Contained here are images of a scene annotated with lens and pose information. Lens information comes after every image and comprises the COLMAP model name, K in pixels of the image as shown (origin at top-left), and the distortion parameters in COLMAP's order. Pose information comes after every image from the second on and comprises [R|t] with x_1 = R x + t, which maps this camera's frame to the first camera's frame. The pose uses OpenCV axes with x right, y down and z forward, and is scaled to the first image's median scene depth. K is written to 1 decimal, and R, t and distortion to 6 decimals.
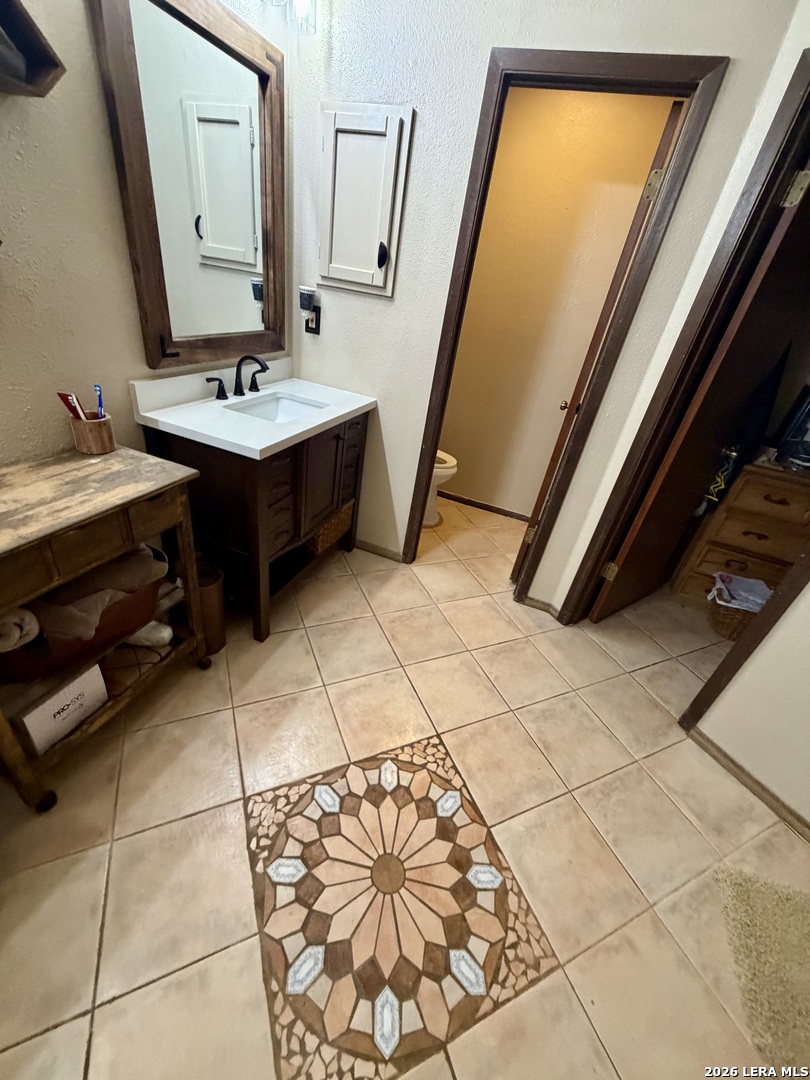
lens RADIAL K [[431.0, 0, 403.3], [0, 431.0, 537.2], [0, 0, 1]] dist [-0.000604, 0.000186]
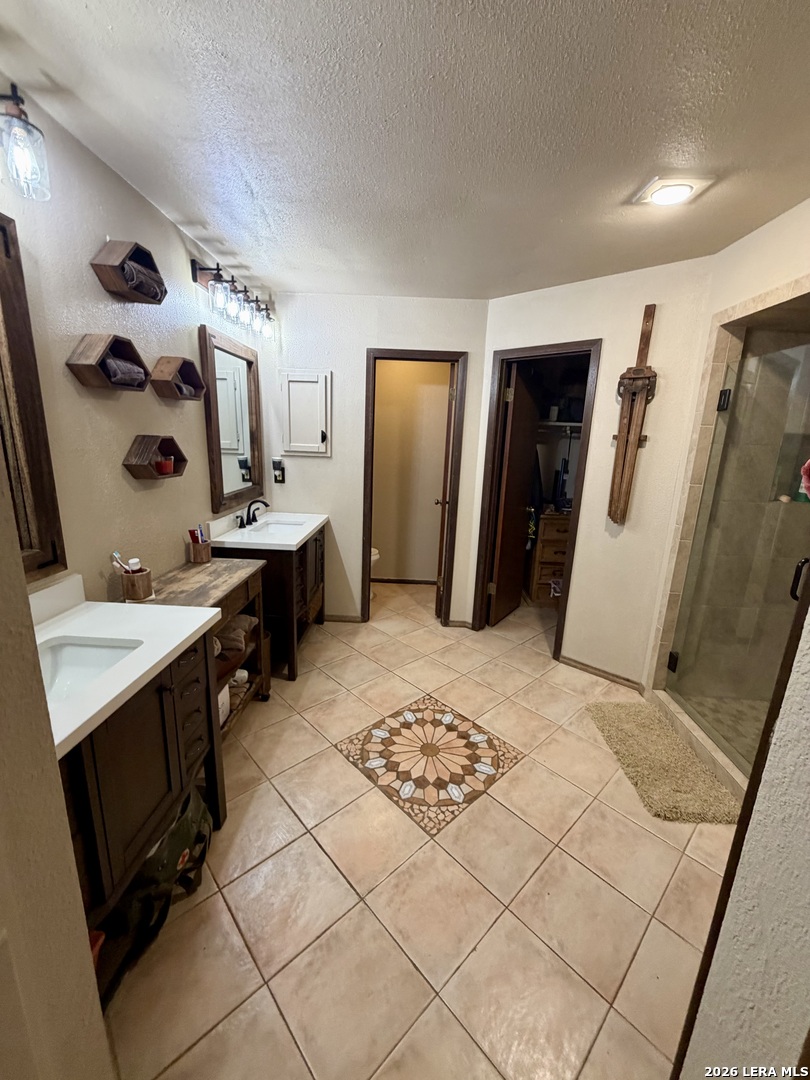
lens RADIAL K [[431.0, 0, 403.3], [0, 431.0, 537.2], [0, 0, 1]] dist [-0.000604, 0.000186]
pose [[0.938965, -0.180845, 0.292644, -0.382918], [0.255271, 0.936532, -0.240300, 0.276539], [-0.230613, 0.300337, 0.925535, -0.676072]]
